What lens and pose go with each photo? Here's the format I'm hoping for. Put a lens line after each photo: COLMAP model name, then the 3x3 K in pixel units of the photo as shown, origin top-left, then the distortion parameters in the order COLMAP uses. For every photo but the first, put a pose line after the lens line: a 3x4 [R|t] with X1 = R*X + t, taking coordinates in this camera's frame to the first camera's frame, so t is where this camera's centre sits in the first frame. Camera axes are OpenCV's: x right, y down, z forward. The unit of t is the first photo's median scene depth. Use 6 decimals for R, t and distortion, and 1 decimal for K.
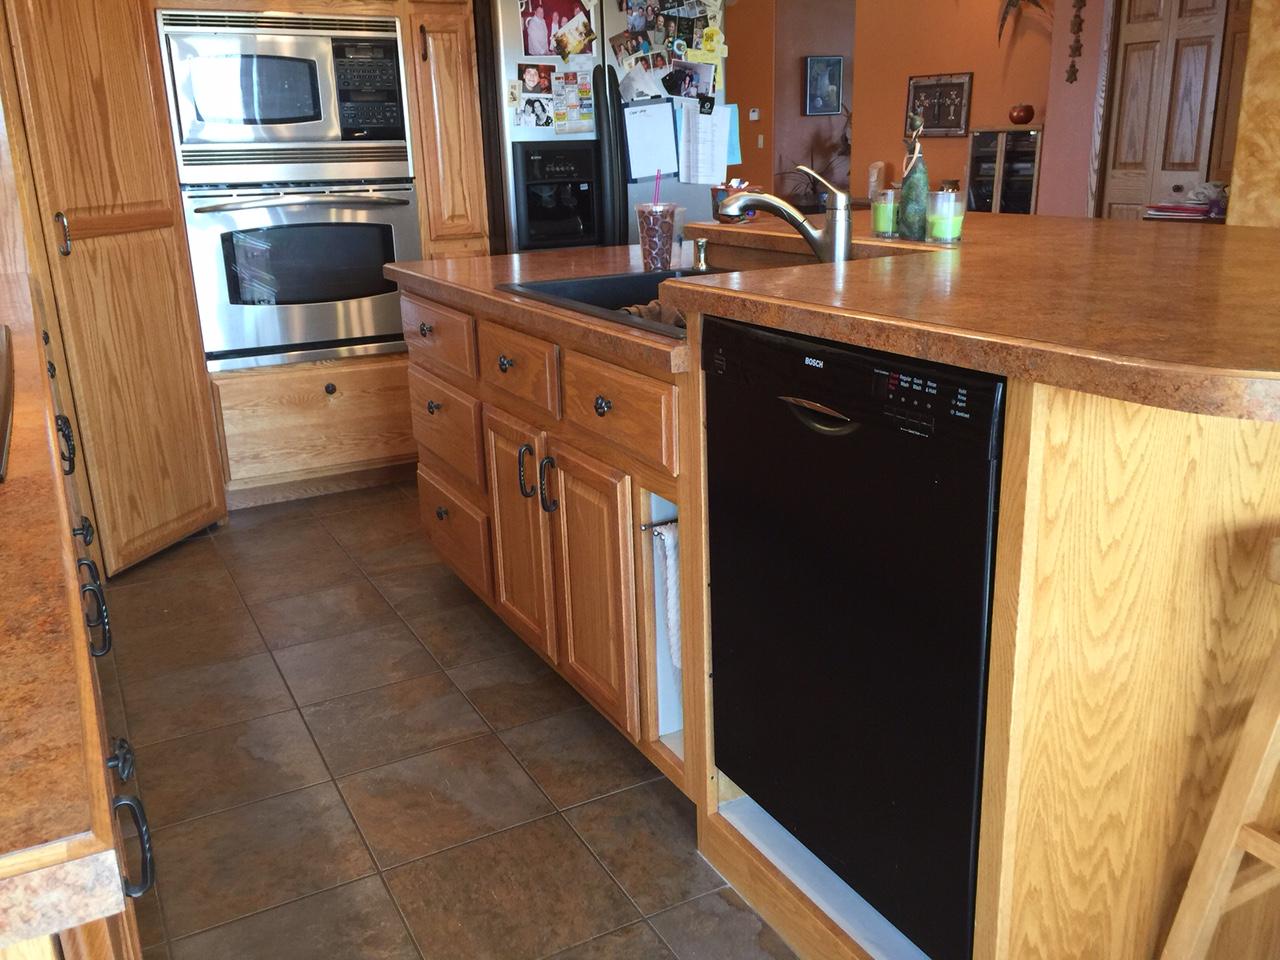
lens RADIAL K [[1101.4, 0, 643.4], [0, 1101.4, 483.7], [0, 0, 1]] dist [0.069357, -0.083503]
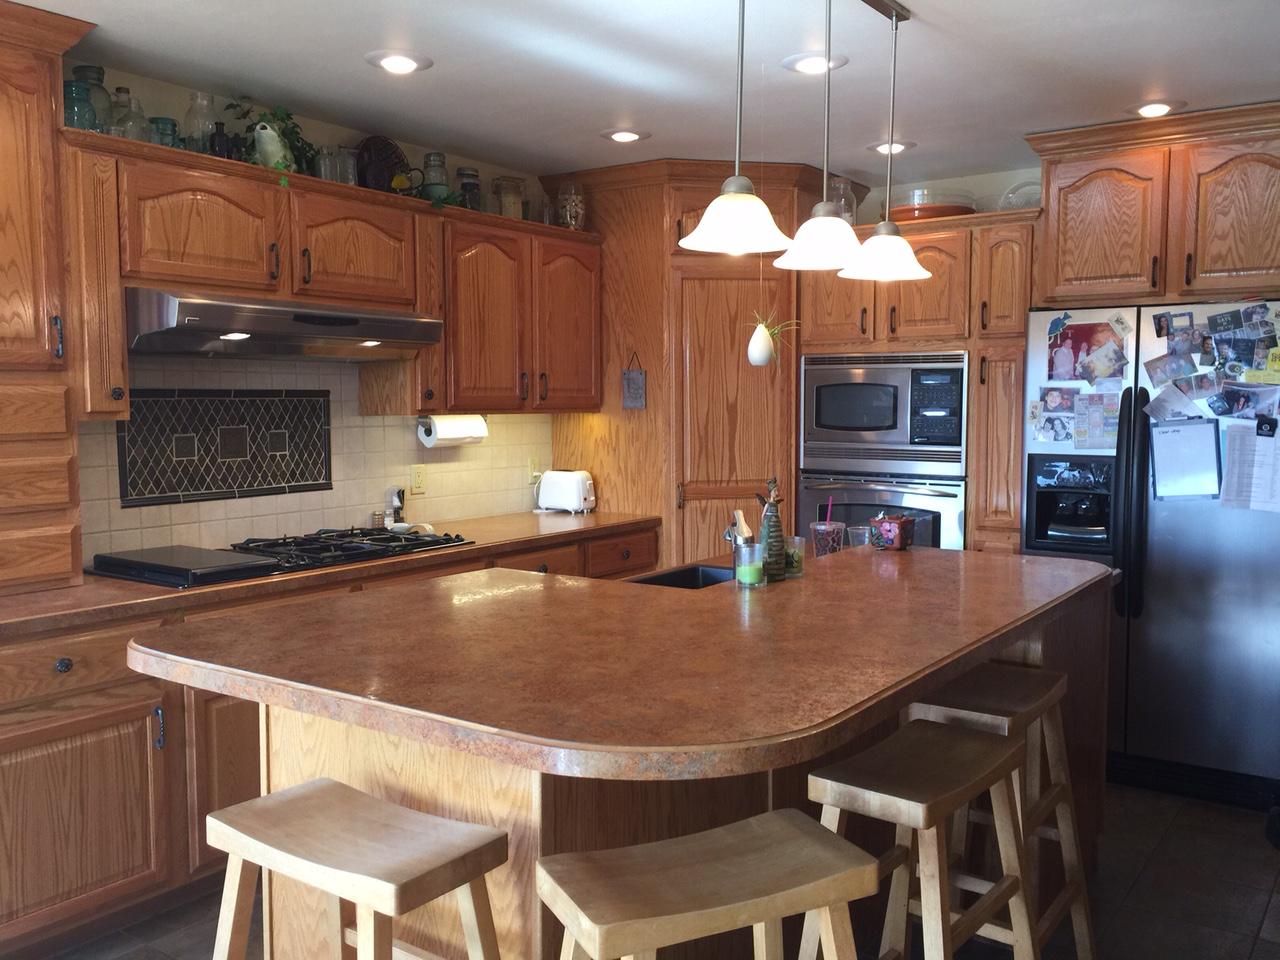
lens RADIAL K [[1101.4, 0, 644.6], [0, 1101.4, 477.6], [0, 0, 1]] dist [0.069357, -0.083503]
pose [[0.443784, 0.091967, -0.891402, 0.680585], [-0.273401, 0.961191, -0.036945, -0.136187], [0.853410, 0.260106, 0.451705, 0.175665]]
